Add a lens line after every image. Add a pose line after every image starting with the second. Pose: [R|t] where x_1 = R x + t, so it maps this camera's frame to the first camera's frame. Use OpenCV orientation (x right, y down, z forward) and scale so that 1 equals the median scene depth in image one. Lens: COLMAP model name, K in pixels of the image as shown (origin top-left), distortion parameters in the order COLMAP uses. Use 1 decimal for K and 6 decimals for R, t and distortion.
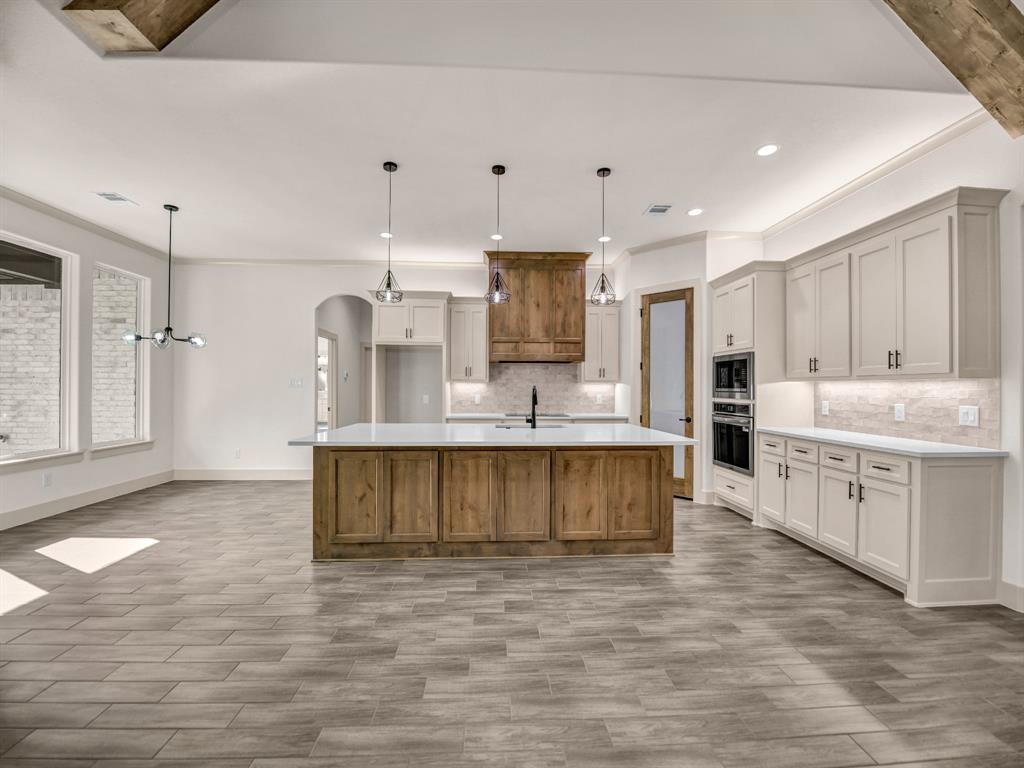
lens RADIAL K [[414.9, 0, 514.1], [0, 414.9, 384.4], [0, 0, 1]] dist [-0.018377, -0.002022]
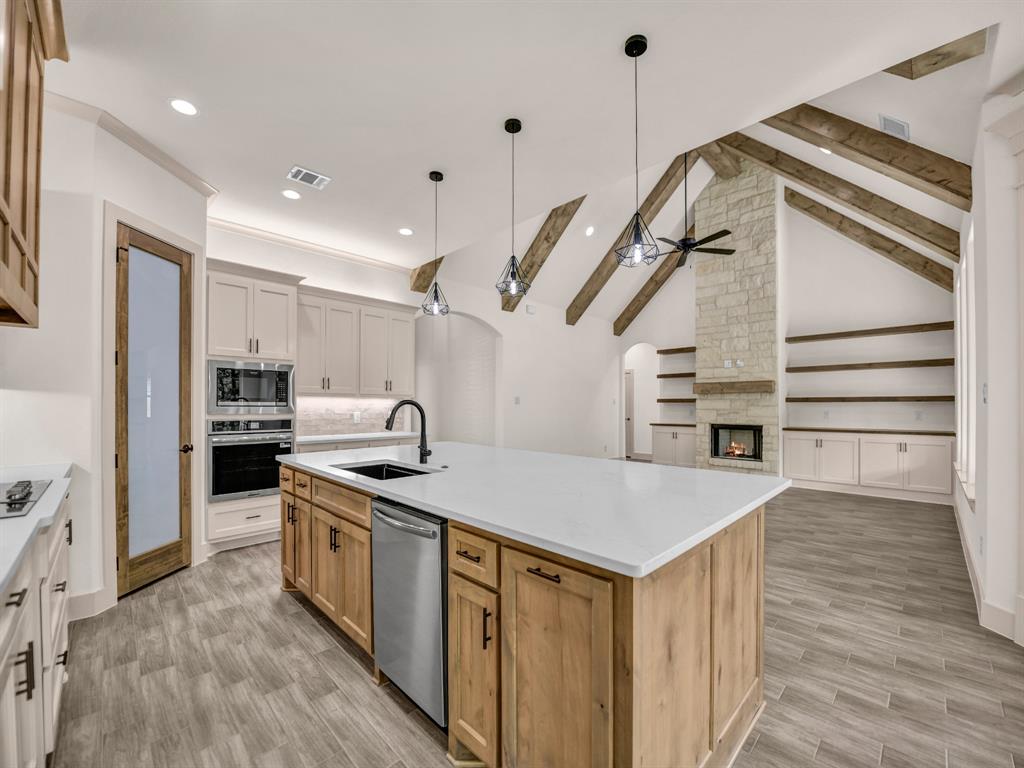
lens RADIAL K [[414.9, 0, 518.7], [0, 414.9, 404.3], [0, 0, 1]] dist [-0.018377, -0.002022]
pose [[-0.667955, -0.007115, 0.744167, -0.481572], [-0.014448, 0.999890, -0.003409, 0.009051], [-0.744061, -0.013028, -0.667985, 1.157387]]
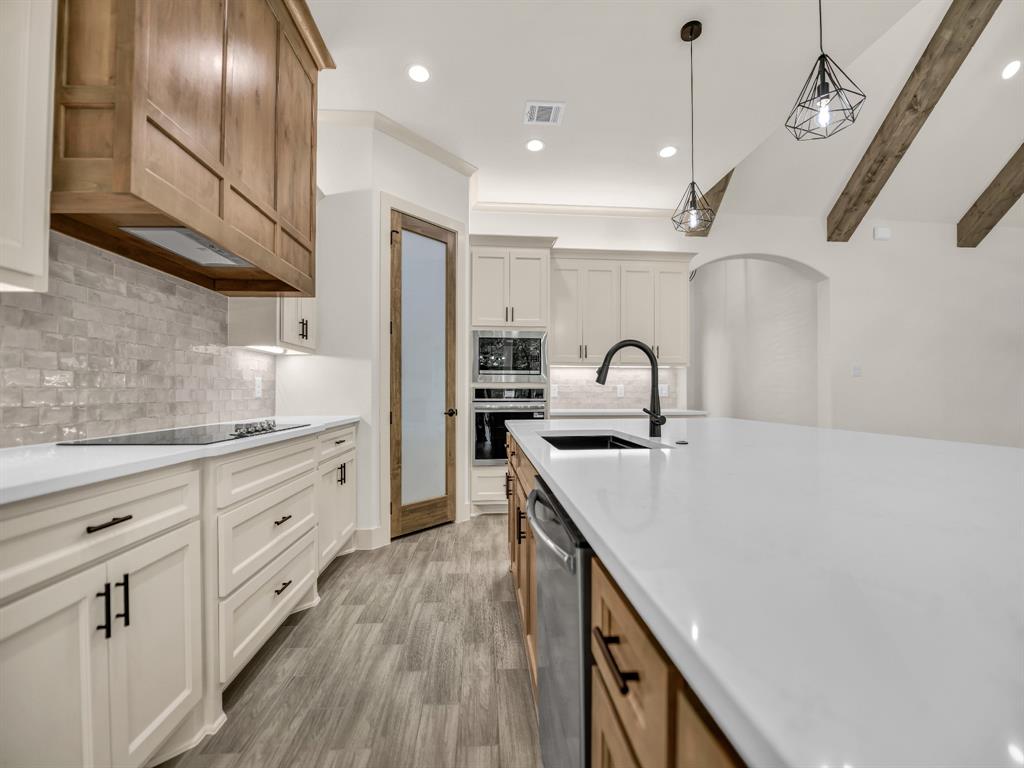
lens RADIAL K [[414.9, 0, 506.8], [0, 414.9, 392.1], [0, 0, 1]] dist [-0.018377, -0.002022]
pose [[-0.008878, -0.006934, 0.999937, -0.338302], [-0.012148, 0.999903, 0.006826, 0.048665], [-0.999887, -0.012087, -0.008961, 1.008982]]
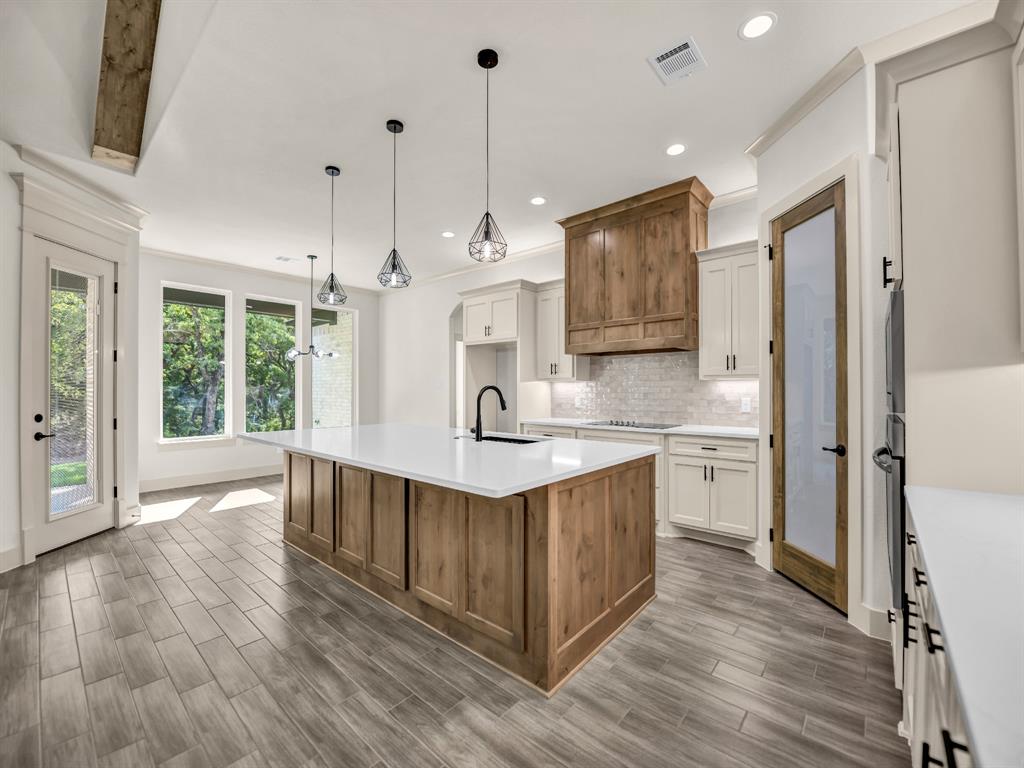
lens RADIAL K [[414.9, 0, 516.9], [0, 414.9, 386.7], [0, 0, 1]] dist [-0.018377, -0.002022]
pose [[0.720371, -0.011050, -0.693500, 0.534475], [0.011649, 0.999925, -0.003833, 0.009258], [0.693491, -0.005317, 0.720446, 0.430655]]
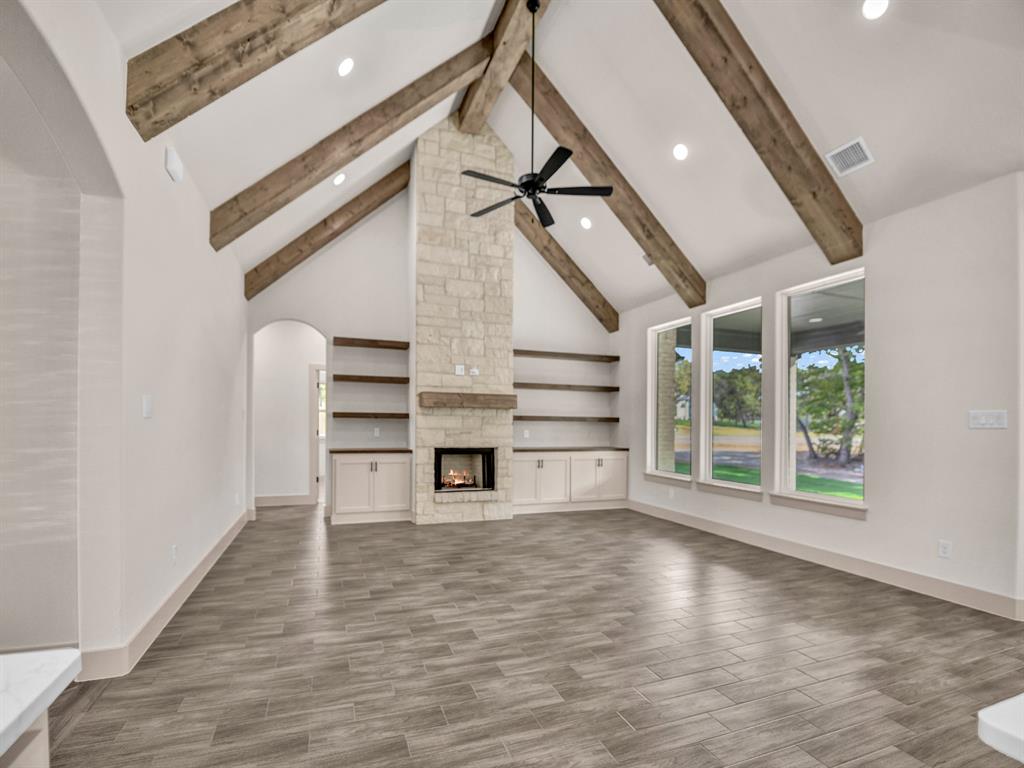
lens RADIAL K [[430.0, 0, 479.7], [0, 430.0, 424.2], [0, 0, 1]] dist [-0.014678, -0.000632]
pose [[-0.963069, -0.019168, -0.268572, 0.470924], [-0.017200, 0.999805, -0.009680, 0.009538], [0.268705, -0.004703, -0.963211, 0.740814]]
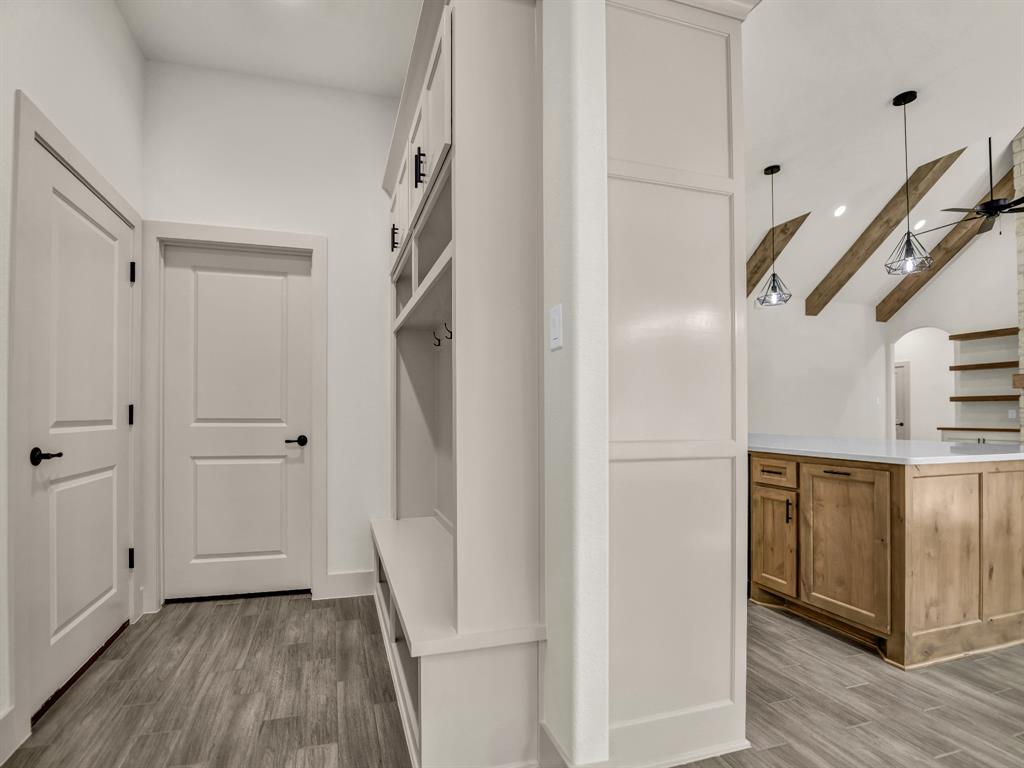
lens RADIAL K [[430.0, 0, 456.1], [0, 430.0, 409.5], [0, 0, 1]] dist [-0.014678, -0.000632]
pose [[-0.179218, 0.000958, 0.983809, -0.679039], [-0.016756, 0.999852, -0.004026, 0.051260], [-0.983667, -0.017206, -0.179176, 1.458629]]
